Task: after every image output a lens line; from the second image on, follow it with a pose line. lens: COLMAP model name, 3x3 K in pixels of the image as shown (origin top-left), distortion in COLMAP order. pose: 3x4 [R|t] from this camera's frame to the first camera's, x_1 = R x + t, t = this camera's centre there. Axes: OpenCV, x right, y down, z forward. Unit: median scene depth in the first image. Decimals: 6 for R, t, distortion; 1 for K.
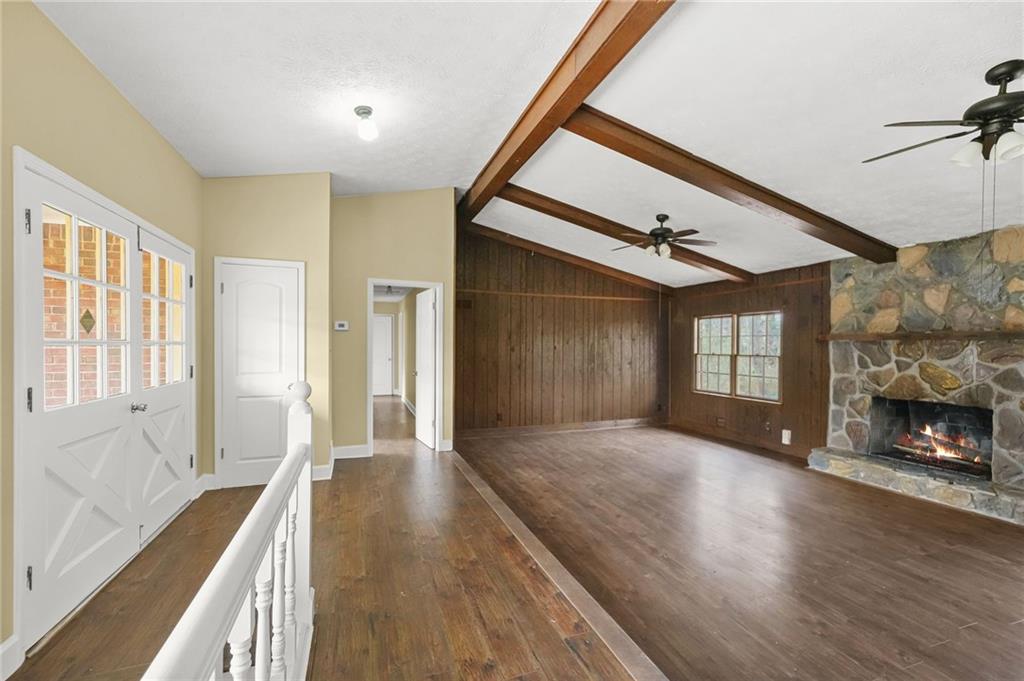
lens RADIAL K [[437.4, 0, 507.9], [0, 437.4, 343.1], [0, 0, 1]] dist [0.002184, 0.000309]
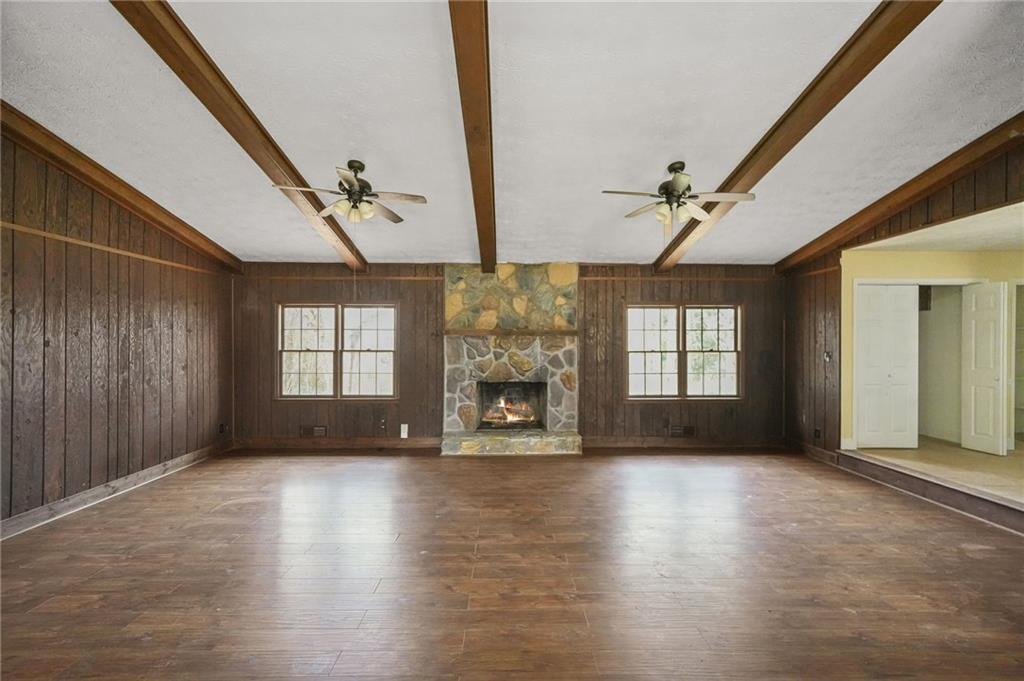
lens RADIAL K [[437.4, 0, 507.9], [0, 437.4, 343.1], [0, 0, 1]] dist [0.002184, 0.000309]
pose [[0.301099, -0.004159, 0.953584, -0.278174], [-0.004189, 0.999975, 0.005684, 0.007211], [-0.953584, -0.005705, 0.301074, 0.533862]]
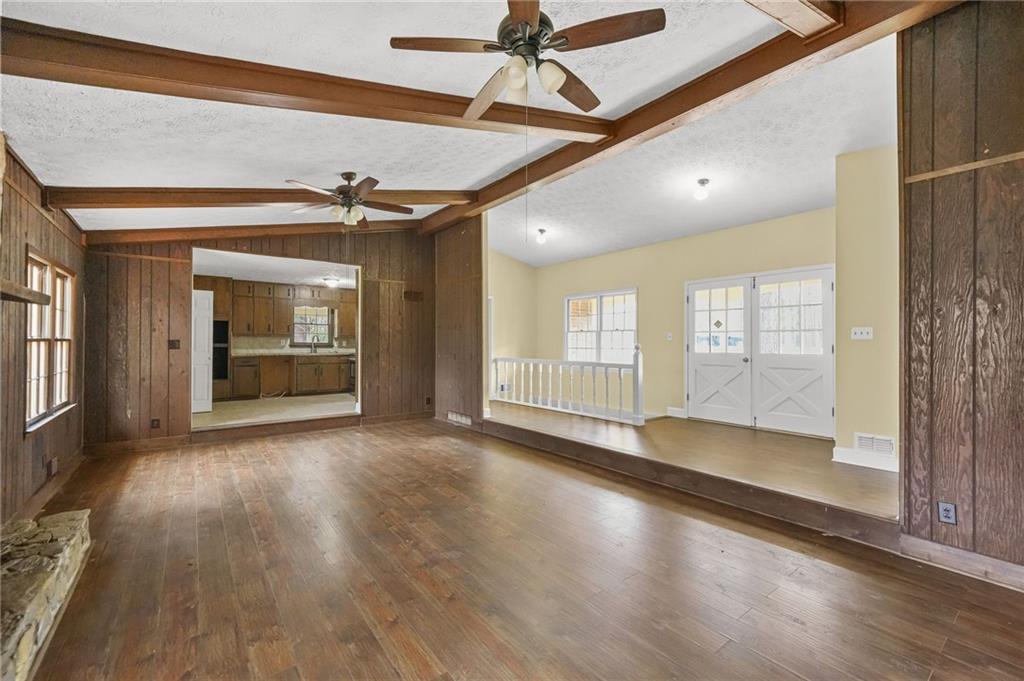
lens RADIAL K [[437.4, 0, 507.9], [0, 437.4, 343.1], [0, 0, 1]] dist [0.002184, 0.000309]
pose [[-0.949213, -0.001817, -0.314630, 0.510257], [-0.001721, 0.999998, -0.000582, 0.038494], [0.314630, -0.000011, -0.949214, 1.404514]]
